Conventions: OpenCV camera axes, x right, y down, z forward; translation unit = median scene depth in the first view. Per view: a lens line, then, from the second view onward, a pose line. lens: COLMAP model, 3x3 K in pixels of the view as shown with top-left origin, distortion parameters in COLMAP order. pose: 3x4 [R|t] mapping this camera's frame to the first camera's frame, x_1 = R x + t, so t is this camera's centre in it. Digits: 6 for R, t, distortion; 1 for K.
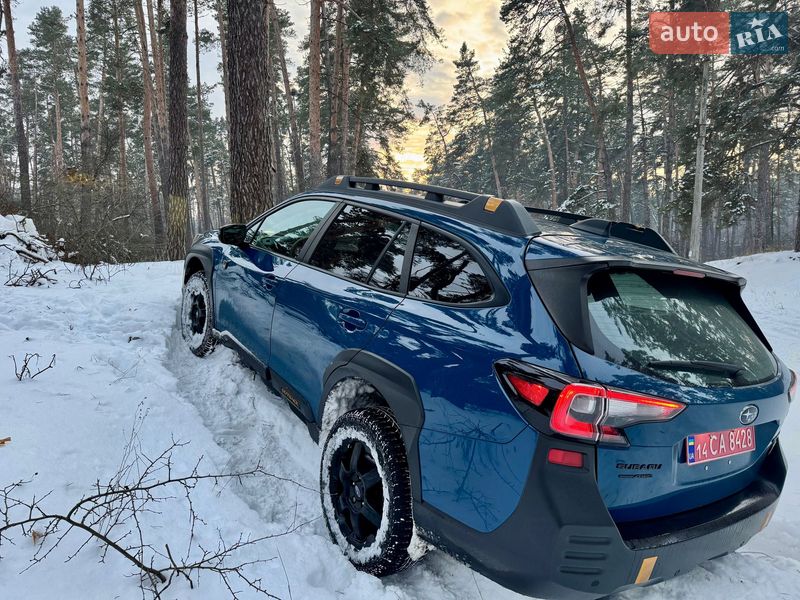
lens RADIAL K [[563.4, 0, 400.0], [0, 563.4, 300.0], [0, 0, 1]] dist [0.075297, -0.112236]
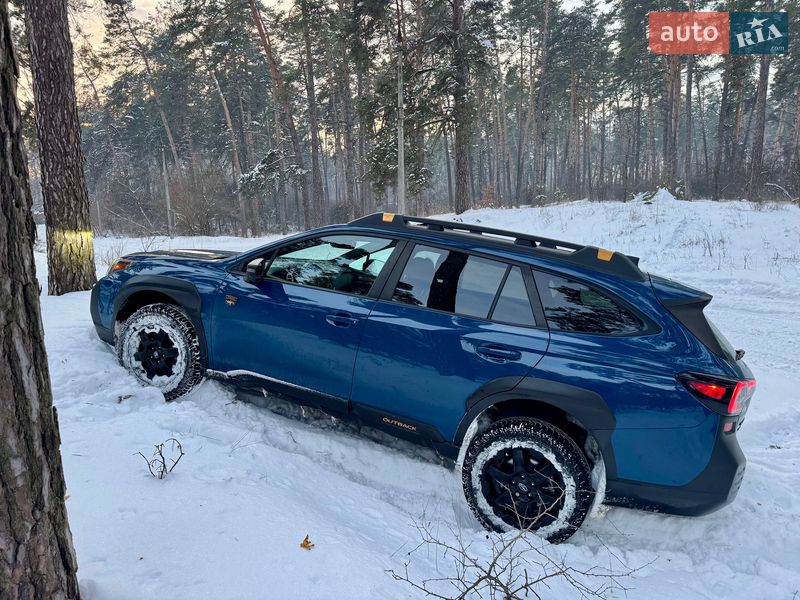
lens RADIAL K [[563.1, 0, 401.4], [0, 563.1, 303.0], [0, 0, 1]] dist [0.070655, -0.109909]
pose [[0.836175, -0.113043, 0.536687, -0.508083], [0.069741, 0.992501, 0.100393, -0.117540], [-0.544011, -0.046517, 0.837788, 0.058646]]
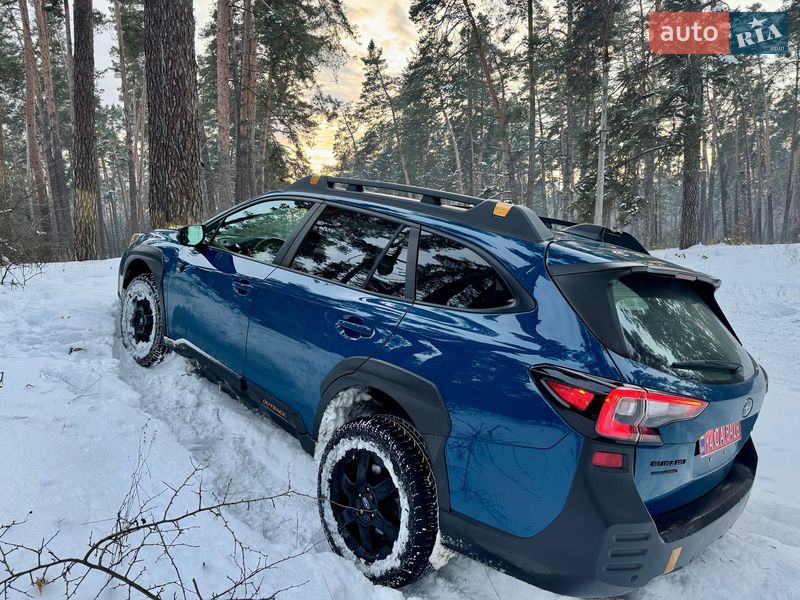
lens RADIAL K [[563.1, 0, 401.4], [0, 563.1, 303.0], [0, 0, 1]] dist [0.070655, -0.109909]
pose [[0.986387, -0.016794, 0.163583, -0.091724], [0.015079, 0.999818, 0.011723, -0.008840], [-0.163750, -0.009096, 0.986460, 0.018693]]
